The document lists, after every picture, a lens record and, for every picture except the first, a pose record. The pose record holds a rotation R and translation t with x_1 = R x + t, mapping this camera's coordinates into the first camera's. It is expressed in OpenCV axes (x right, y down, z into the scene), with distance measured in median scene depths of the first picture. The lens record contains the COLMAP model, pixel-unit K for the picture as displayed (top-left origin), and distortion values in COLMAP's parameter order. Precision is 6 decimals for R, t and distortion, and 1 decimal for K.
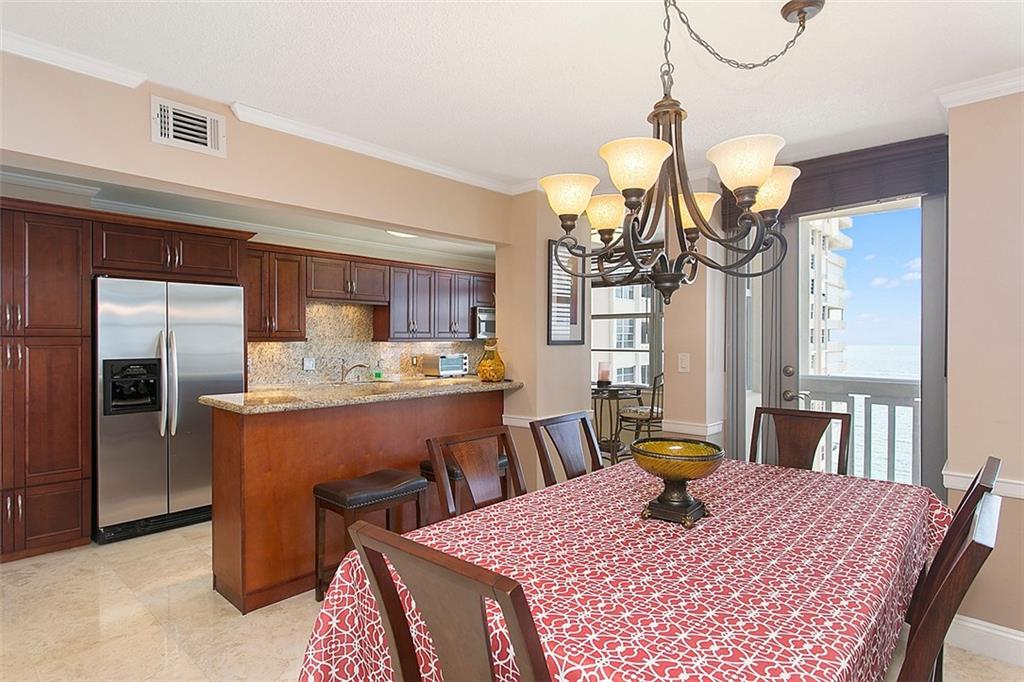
lens RADIAL K [[550.0, 0, 508.8], [0, 550.0, 343.4], [0, 0, 1]] dist [-0.024432, 0.001199]
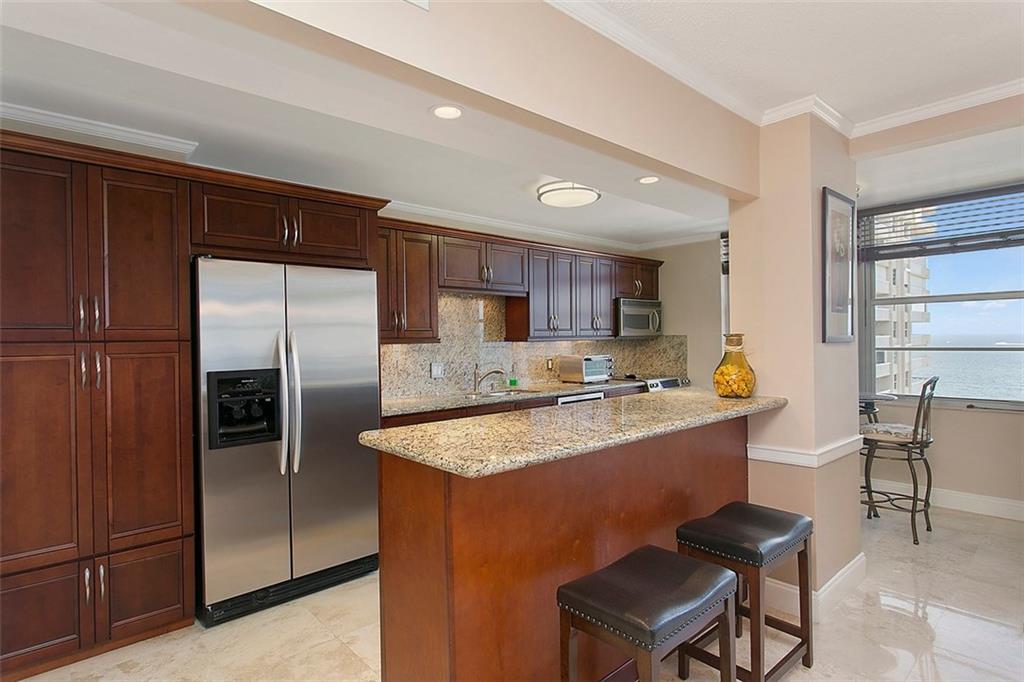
lens RADIAL K [[524.6, 0, 494.4], [0, 524.6, 340.8], [0, 0, 1]] dist [-0.045957, 0.019057]
pose [[0.993336, -0.018012, -0.113841, -0.263542], [0.017371, 0.999827, -0.006615, 0.000068], [0.113940, 0.004593, 0.993477, 0.327988]]
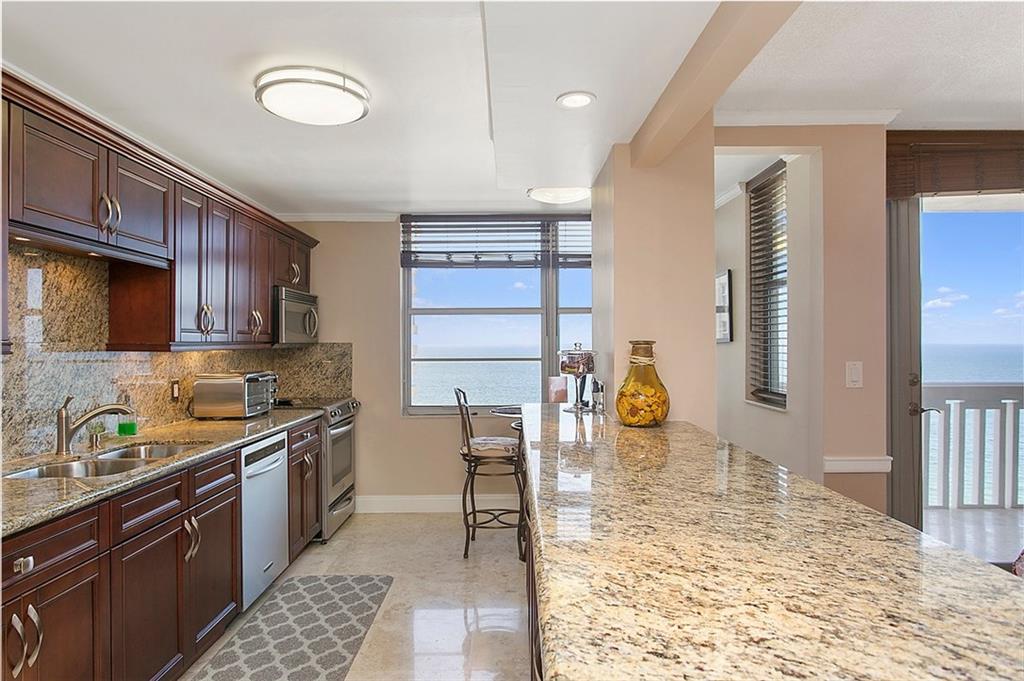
lens RADIAL K [[630.3, 0, 513.5], [0, 630.3, 335.7], [0, 0, 1]] dist [0.001456, -0.004216]
pose [[0.732790, 0.002322, 0.680451, -0.529454], [0.013714, 0.999741, -0.018180, -0.003250], [-0.680316, 0.022654, 0.732568, 0.640599]]
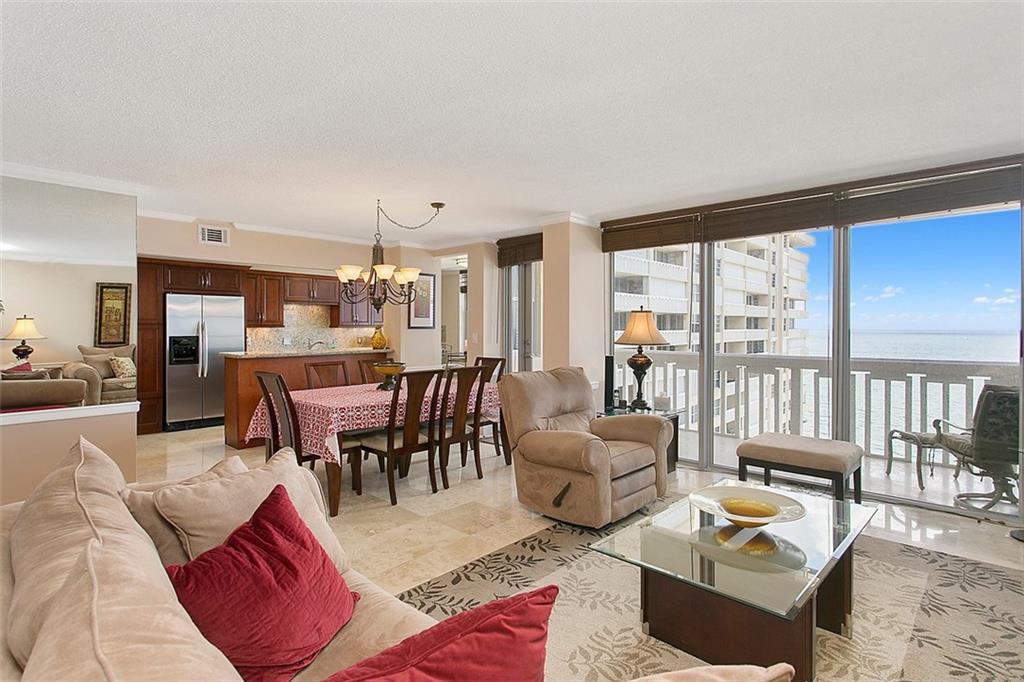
lens RADIAL K [[524.6, 0, 523.3], [0, 524.6, 329.7], [0, 0, 1]] dist [-0.045957, 0.019057]
pose [[0.999964, 0.001301, 0.008348, 0.444033], [-0.001284, 0.999997, -0.002101, 0.007962], [-0.008350, 0.002091, 0.999963, -0.756628]]
